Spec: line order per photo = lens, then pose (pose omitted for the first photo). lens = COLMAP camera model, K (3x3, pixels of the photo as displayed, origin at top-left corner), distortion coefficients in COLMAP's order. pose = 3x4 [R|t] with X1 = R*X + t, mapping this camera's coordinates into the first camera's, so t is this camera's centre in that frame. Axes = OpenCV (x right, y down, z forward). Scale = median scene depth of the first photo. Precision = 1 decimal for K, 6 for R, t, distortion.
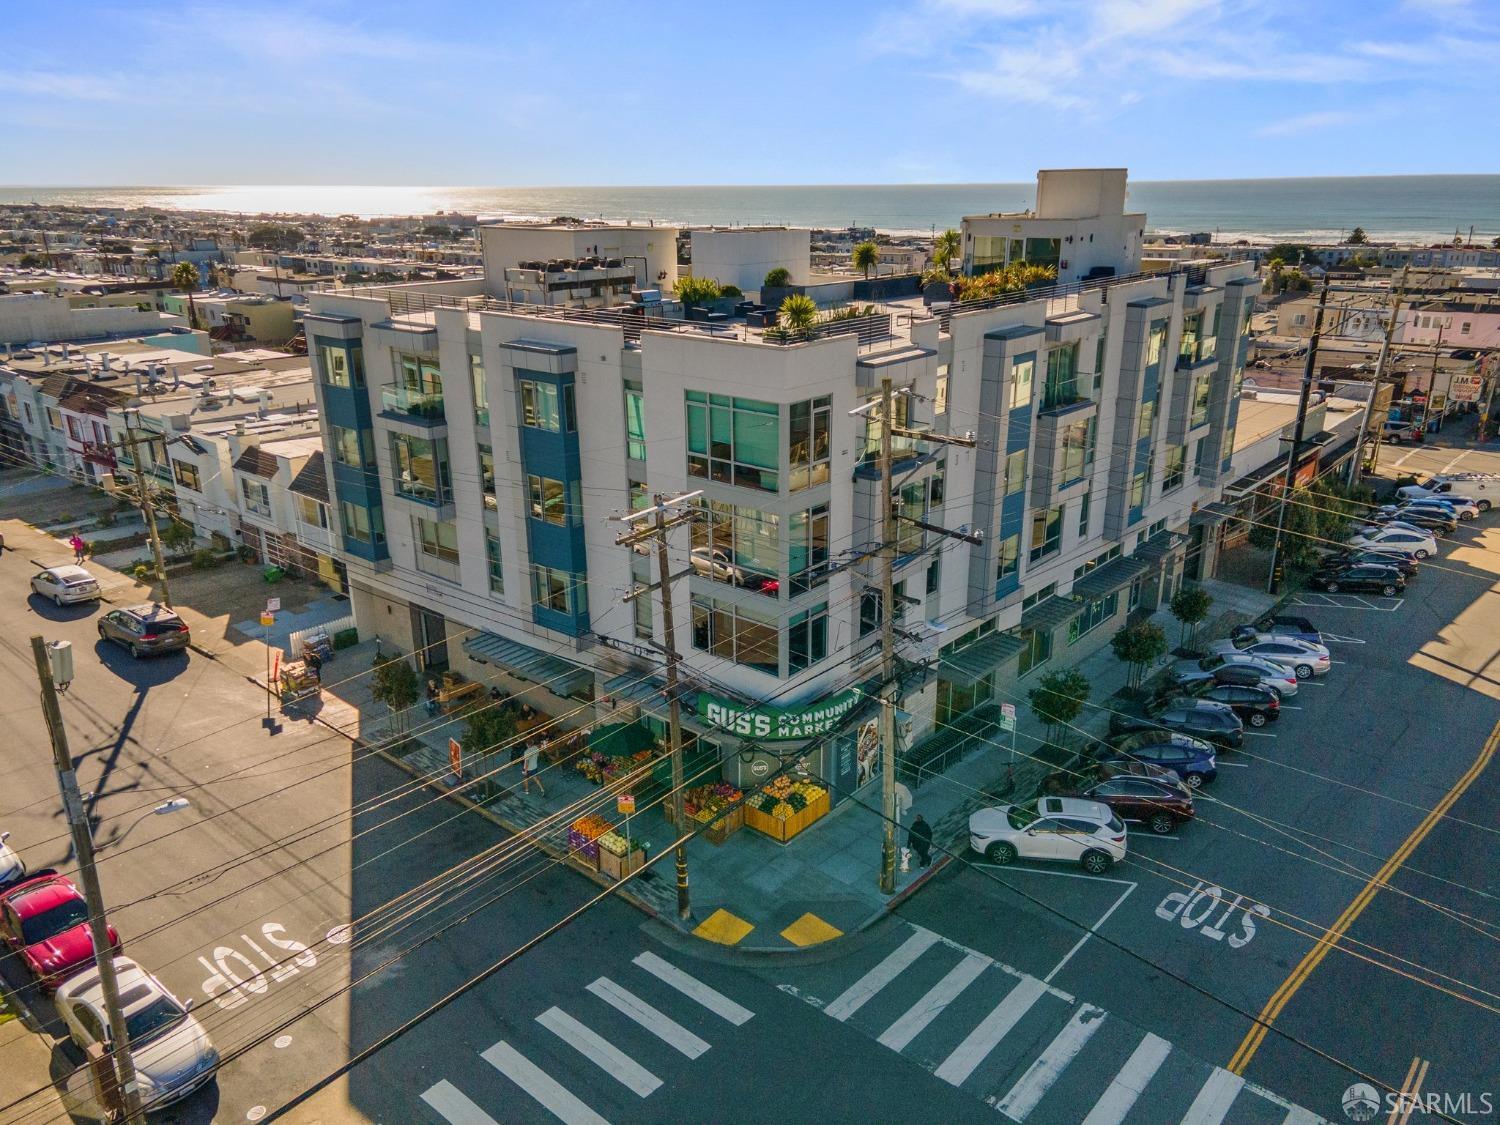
lens RADIAL K [[1089.8, 0, 750.0], [0, 1089.8, 562.5], [0, 0, 1]] dist [0.037060, 0.002583]
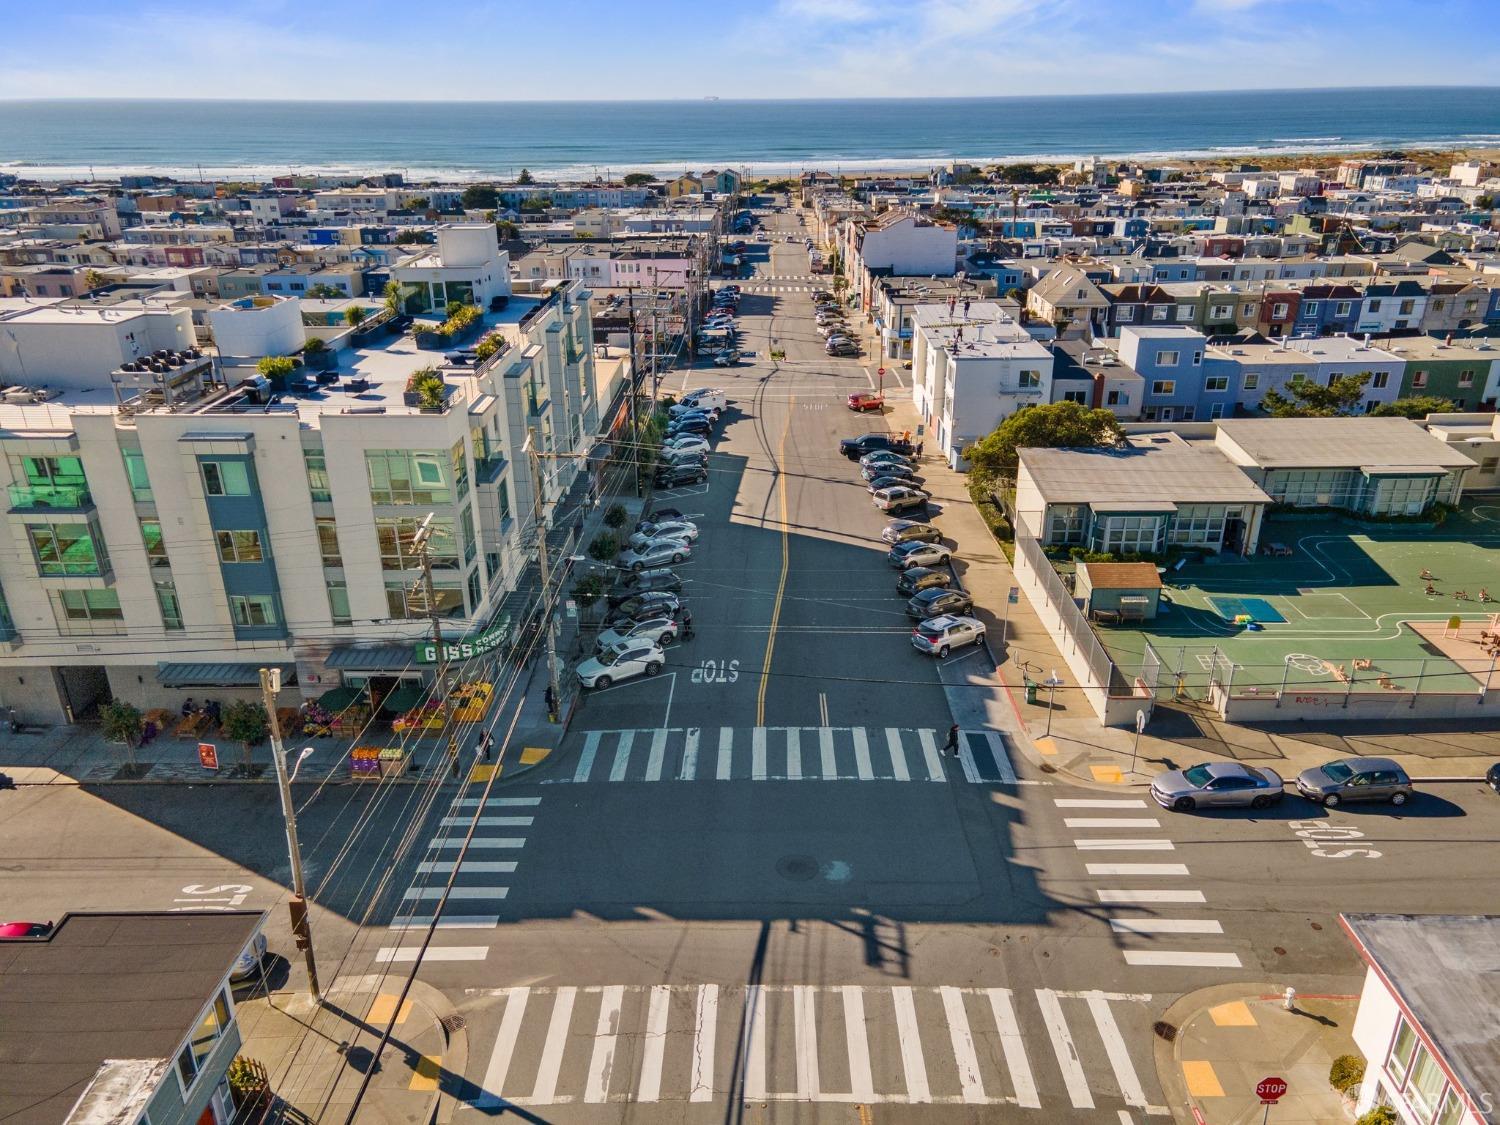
lens RADIAL K [[1089.8, 0, 750.0], [0, 1089.8, 562.5], [0, 0, 1]] dist [0.037060, 0.002583]
pose [[0.766728, -0.248983, 0.591722, -0.487279], [0.210797, 0.968263, 0.134281, -0.083459], [-0.606376, 0.021776, 0.794879, -0.430397]]
